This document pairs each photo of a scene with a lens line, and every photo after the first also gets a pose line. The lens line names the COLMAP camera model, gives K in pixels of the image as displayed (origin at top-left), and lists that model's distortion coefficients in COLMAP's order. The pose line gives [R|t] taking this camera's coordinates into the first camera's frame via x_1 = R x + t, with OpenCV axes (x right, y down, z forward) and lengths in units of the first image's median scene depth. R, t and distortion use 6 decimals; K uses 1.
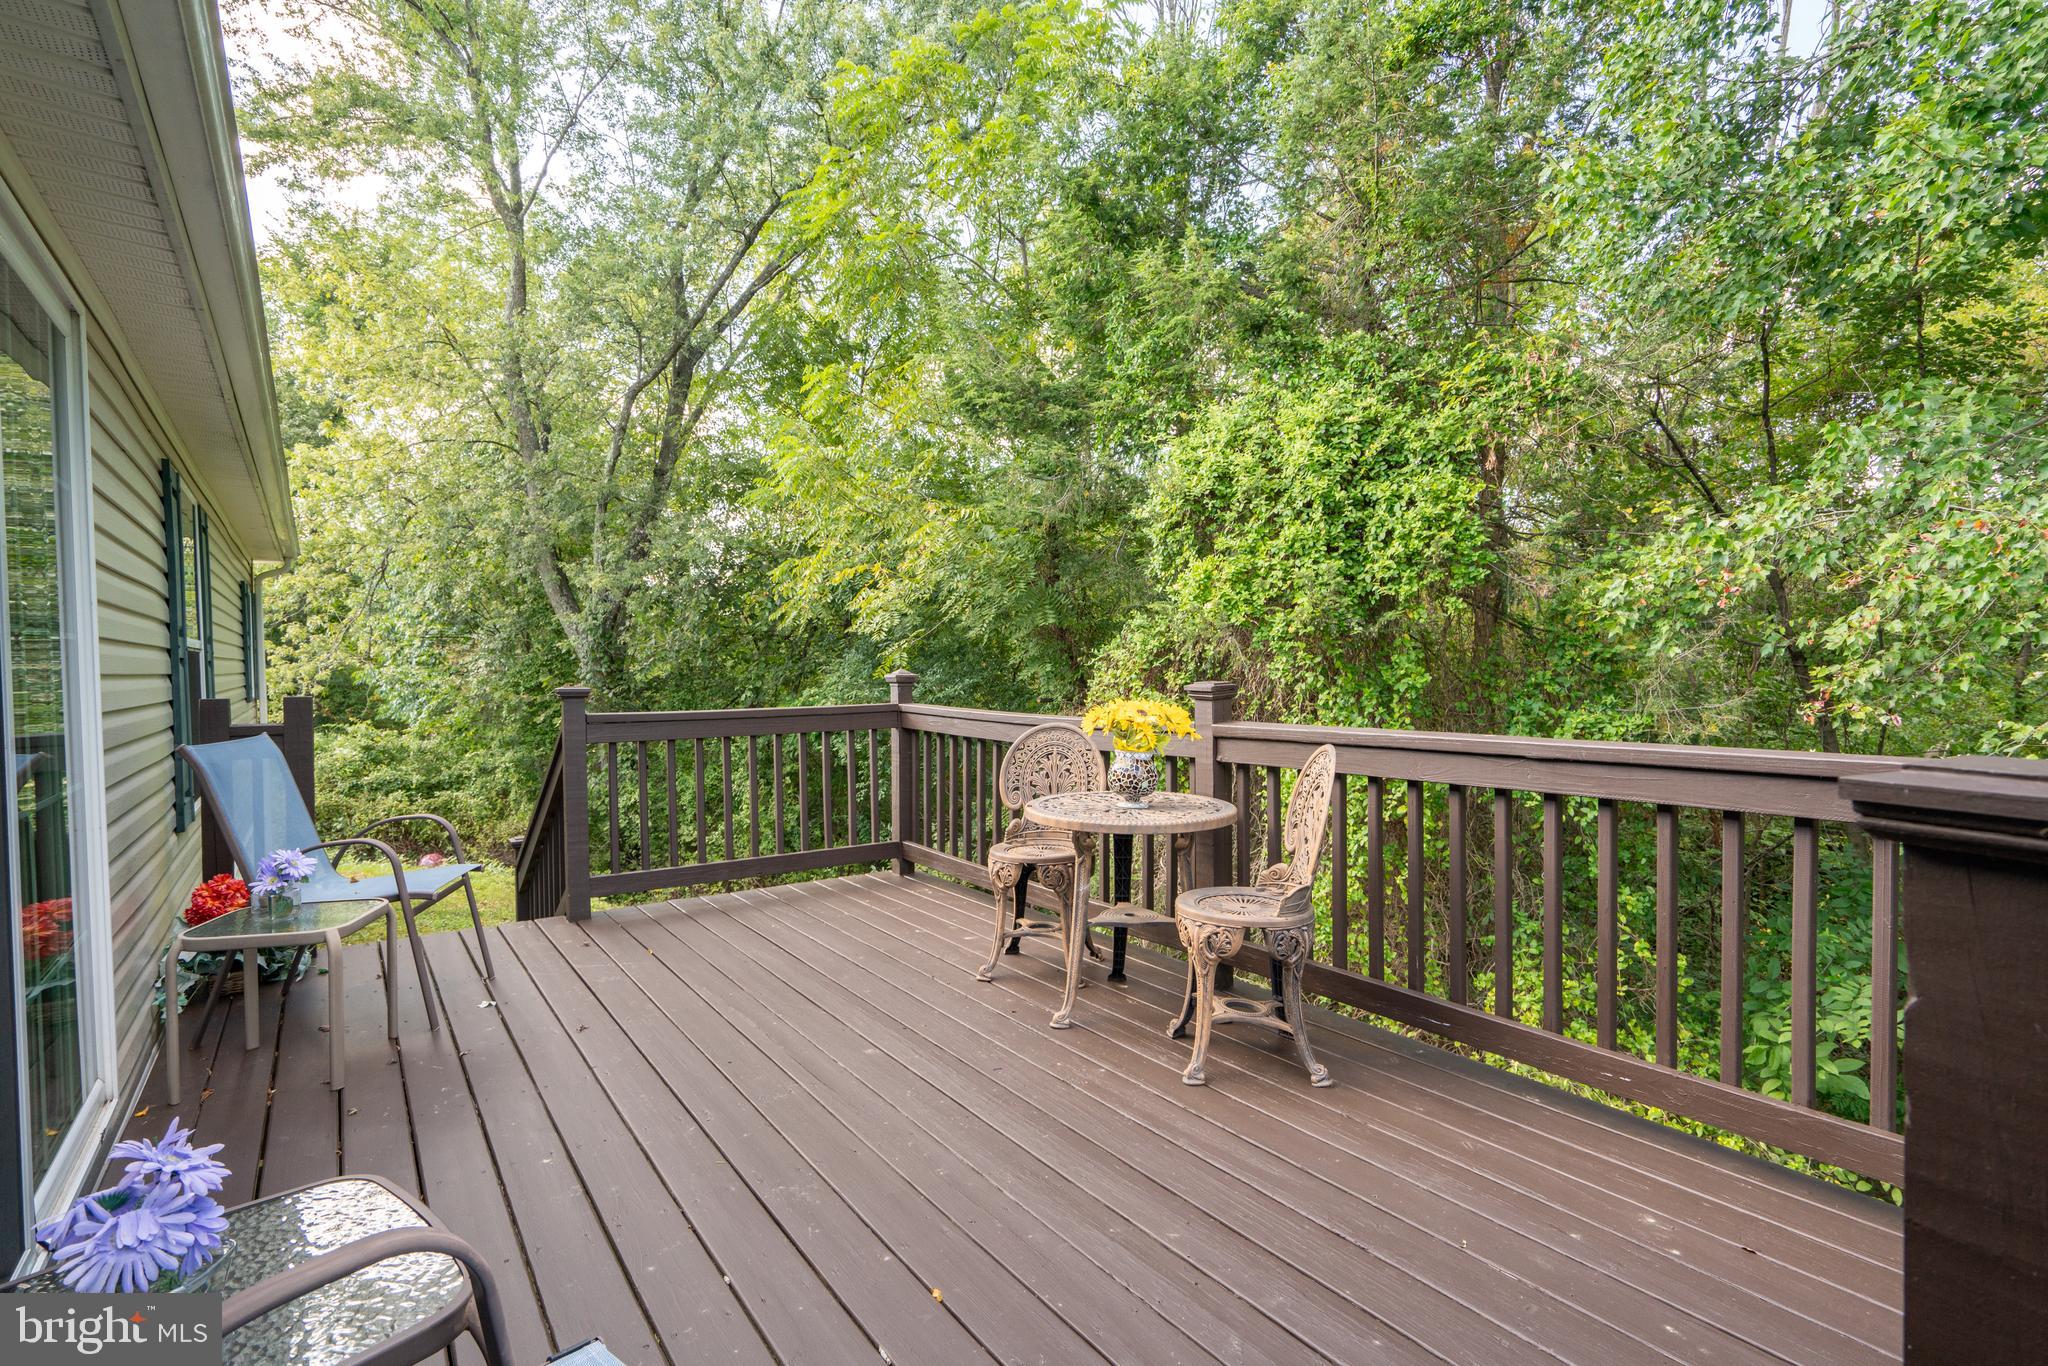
lens RADIAL K [[1029.2, 0, 1036.1], [0, 1029.2, 686.2], [0, 0, 1]] dist [-0.004705, 0.001398]
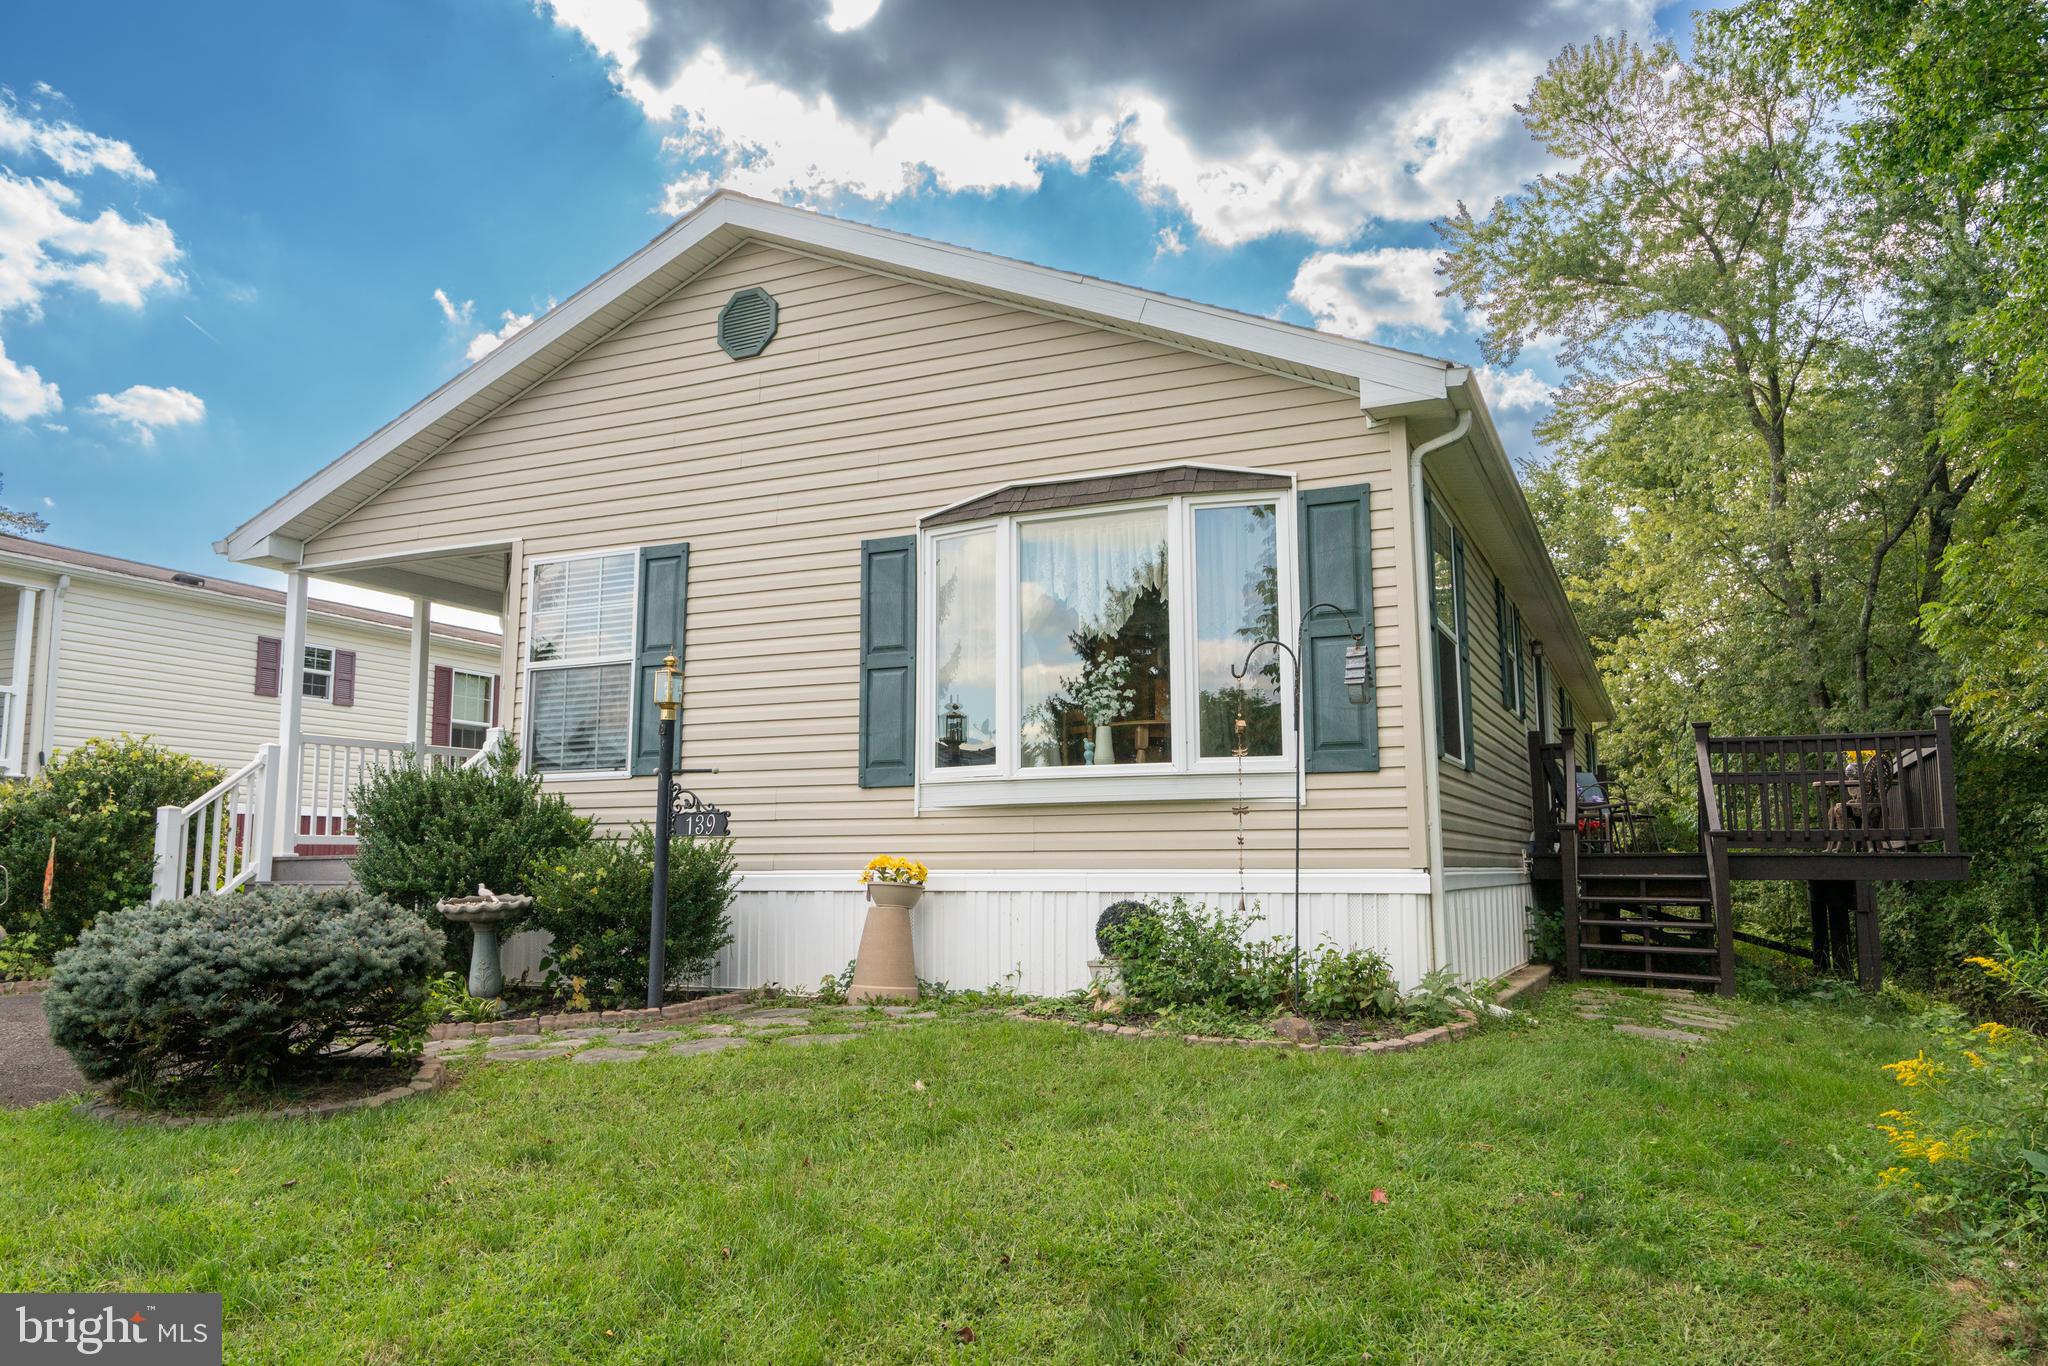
lens RADIAL K [[1435.7, 0, 1039.6], [0, 1435.7, 674.2], [0, 0, 1]] dist [0.008147, 0.002673]
pose [[0.518832, -0.102374, -0.848724, 0.541366], [-0.022877, 0.990785, -0.133495, 0.093660], [0.854570, 0.088678, 0.511709, -0.689134]]
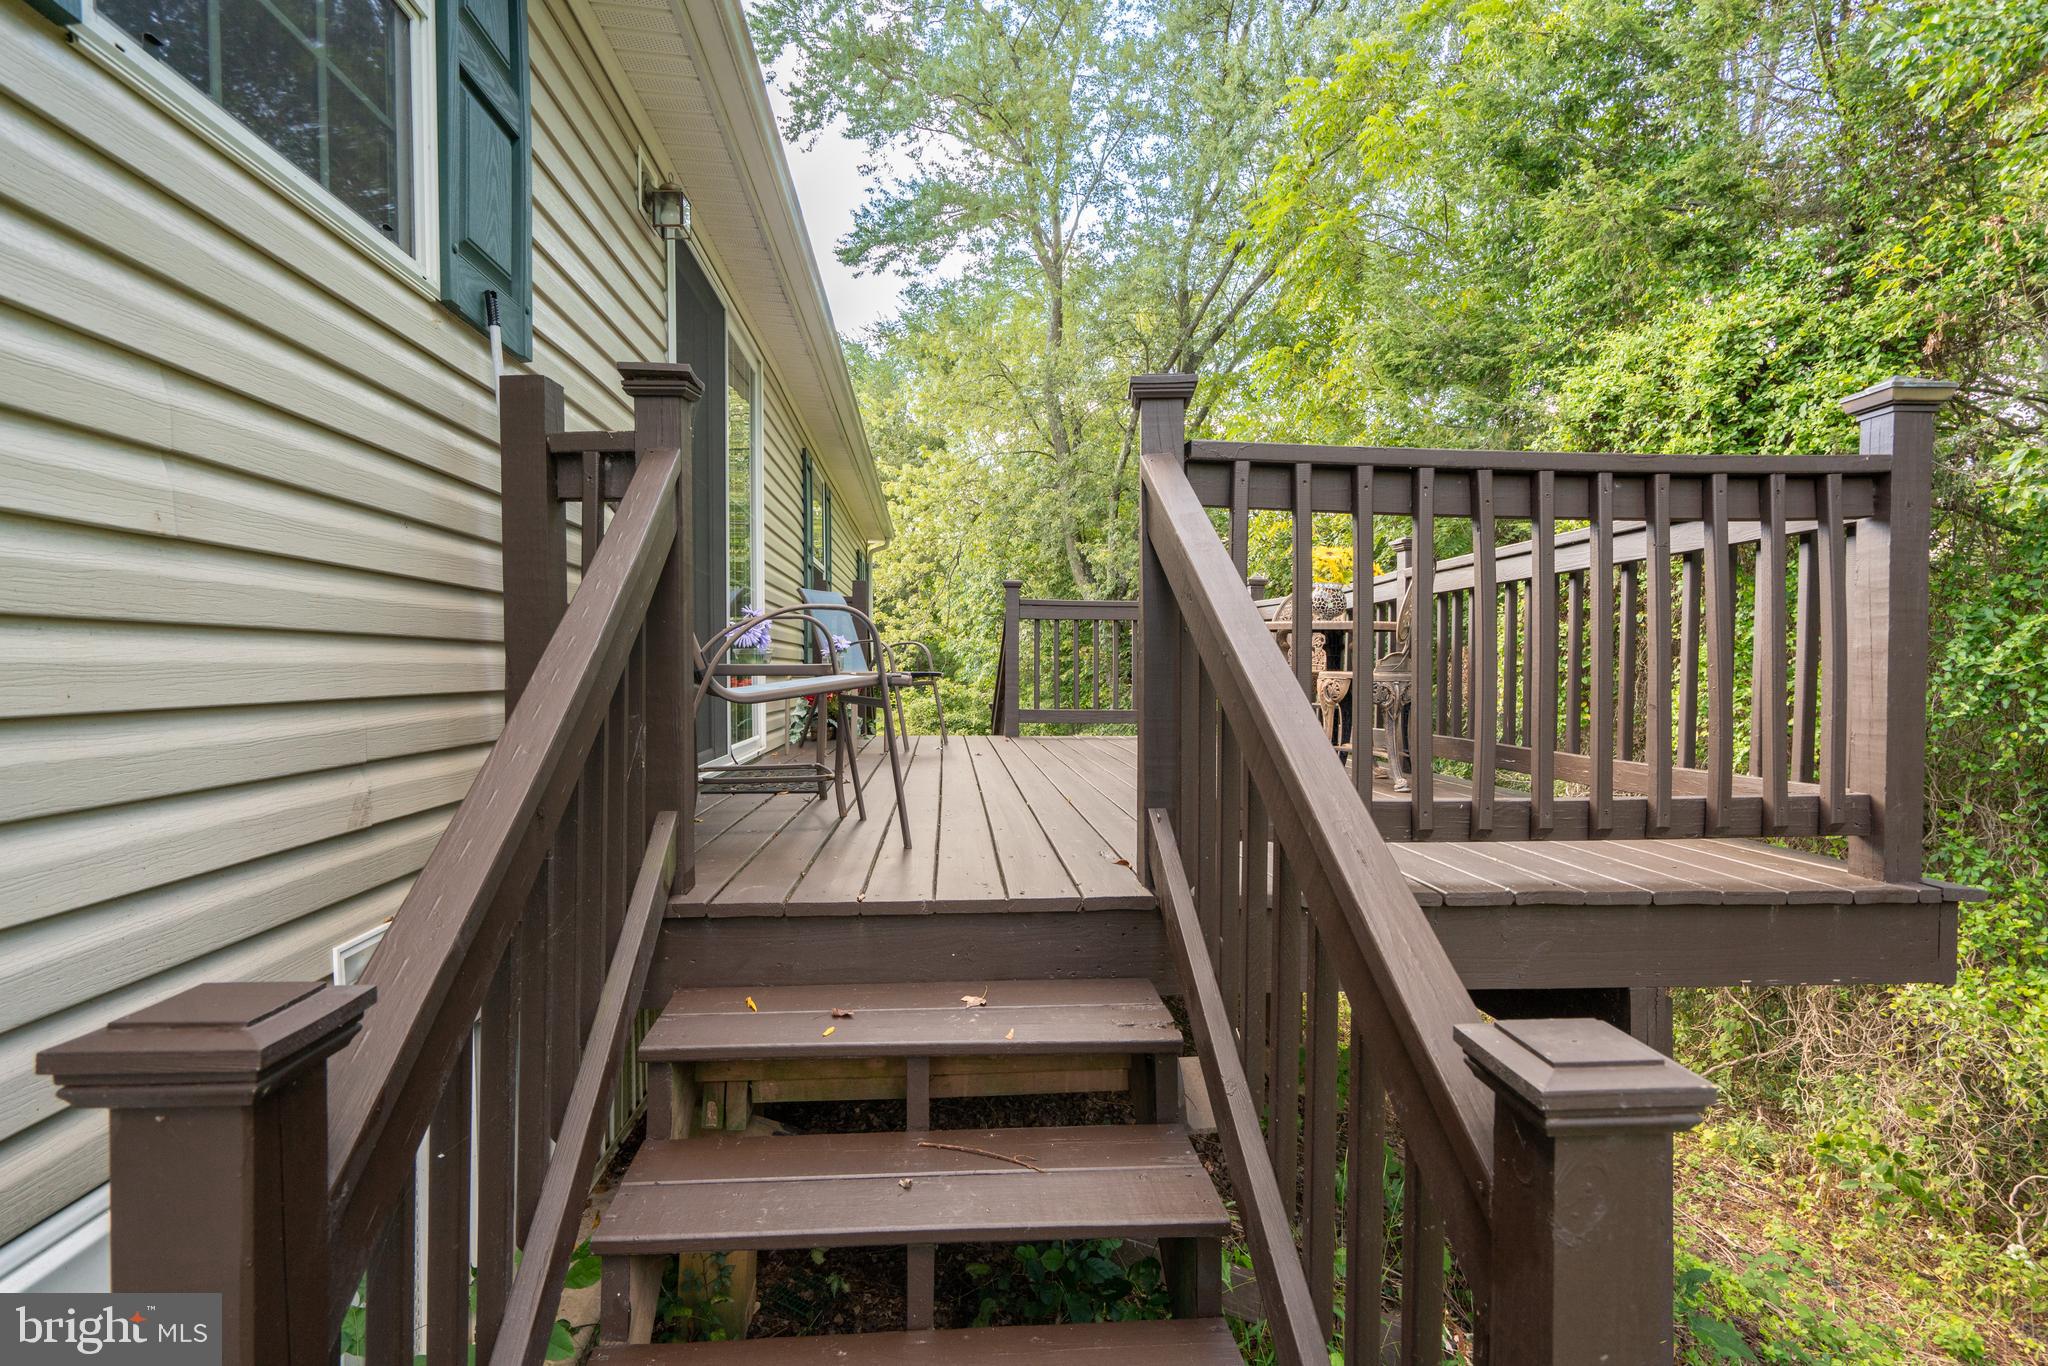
lens RADIAL K [[1029.2, 0, 1013.3], [0, 1029.2, 679.3], [0, 0, 1]] dist [-0.004705, 0.001398]
pose [[0.861143, 0.021251, -0.507919, 0.101139], [-0.025761, 0.999666, -0.001850, 0.047557], [0.507710, 0.014677, 0.861403, -0.090916]]
